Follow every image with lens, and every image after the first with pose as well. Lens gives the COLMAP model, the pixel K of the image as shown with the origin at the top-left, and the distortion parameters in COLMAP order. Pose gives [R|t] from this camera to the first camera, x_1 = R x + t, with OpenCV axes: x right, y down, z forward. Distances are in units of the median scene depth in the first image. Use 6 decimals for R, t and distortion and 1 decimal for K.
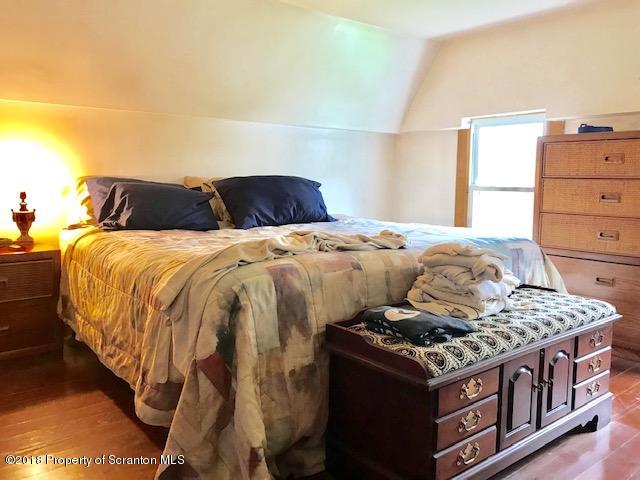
lens RADIAL K [[530.6, 0, 320.0], [0, 530.6, 240.0], [0, 0, 1]] dist [0.003279, 0.007803]
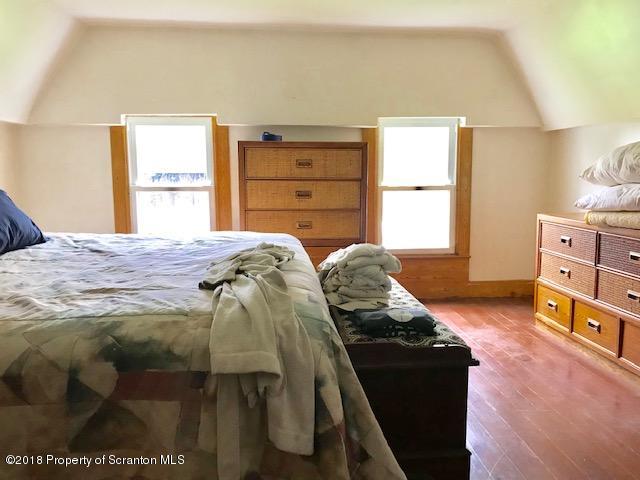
lens RADIAL K [[530.6, 0, 320.0], [0, 530.6, 240.0], [0, 0, 1]] dist [0.003279, 0.007803]
pose [[0.531801, -0.121241, 0.838146, -0.413172], [0.101520, 0.991689, 0.079037, -0.058792], [-0.840762, 0.043057, 0.539690, 0.257055]]
